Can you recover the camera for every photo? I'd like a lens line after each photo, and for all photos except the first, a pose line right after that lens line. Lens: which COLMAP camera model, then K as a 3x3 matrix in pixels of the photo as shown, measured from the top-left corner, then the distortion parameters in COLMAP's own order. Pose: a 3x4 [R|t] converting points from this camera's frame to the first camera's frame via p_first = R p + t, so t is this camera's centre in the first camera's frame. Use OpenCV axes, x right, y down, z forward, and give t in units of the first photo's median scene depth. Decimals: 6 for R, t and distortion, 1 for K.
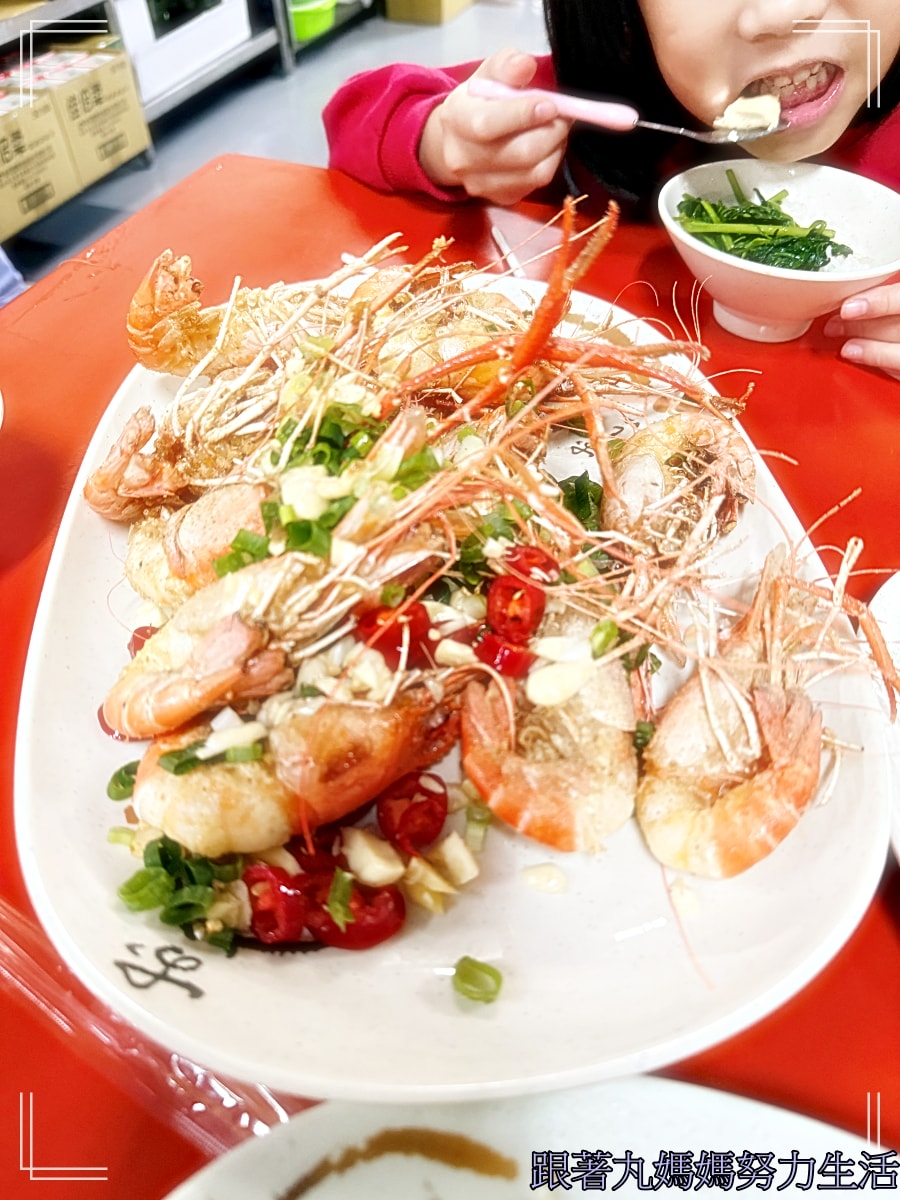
lens RADIAL K [[839.2, 0, 450.0], [0, 839.2, 600.0], [0, 0, 1]] dist [0.067218, -0.103829]
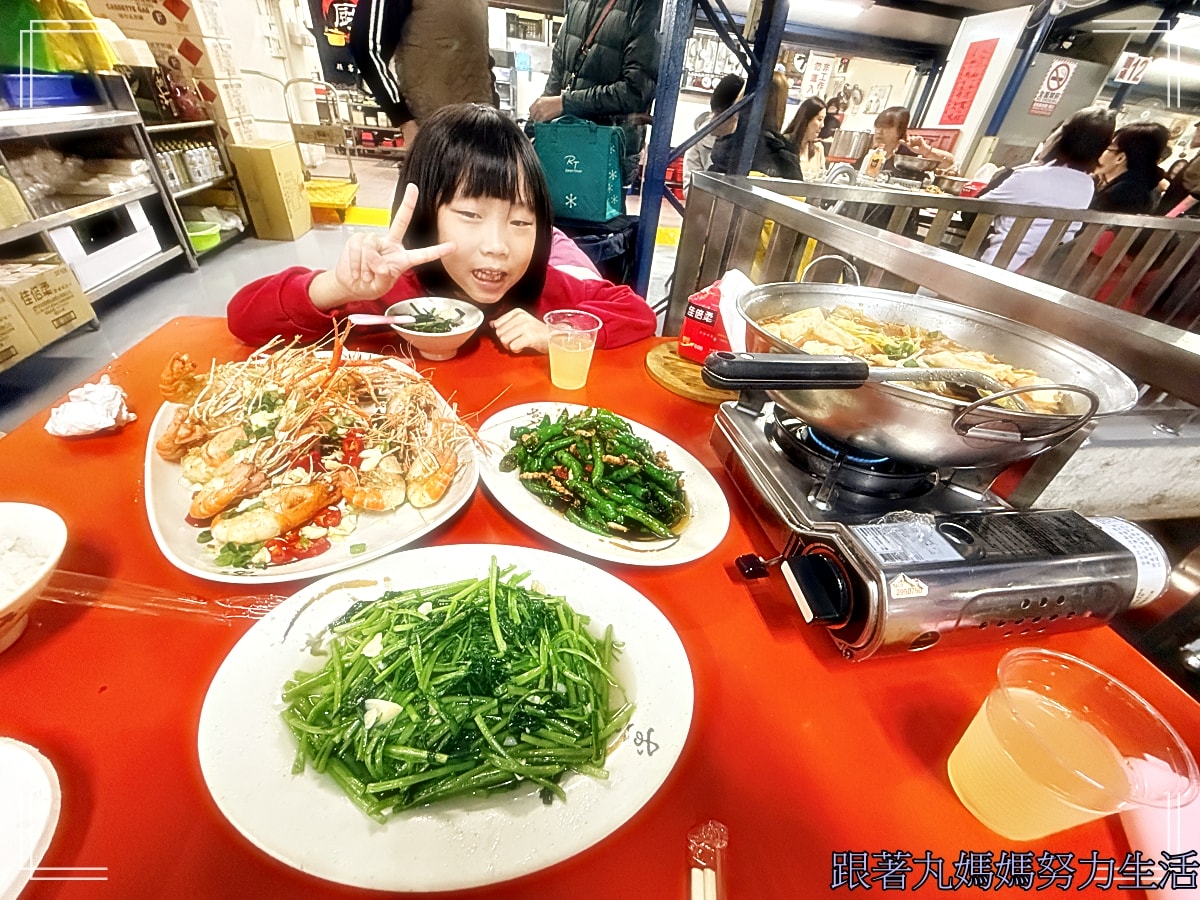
lens RADIAL K [[477.6, 0, 592.9], [0, 477.6, 448.8], [0, 0, 1]] dist [-0.000179, -0.000017]
pose [[0.873326, -0.214133, 0.437549, 0.080264], [0.286008, 0.952488, -0.104717, 0.434819], [-0.394337, 0.216594, 0.893076, -0.840139]]
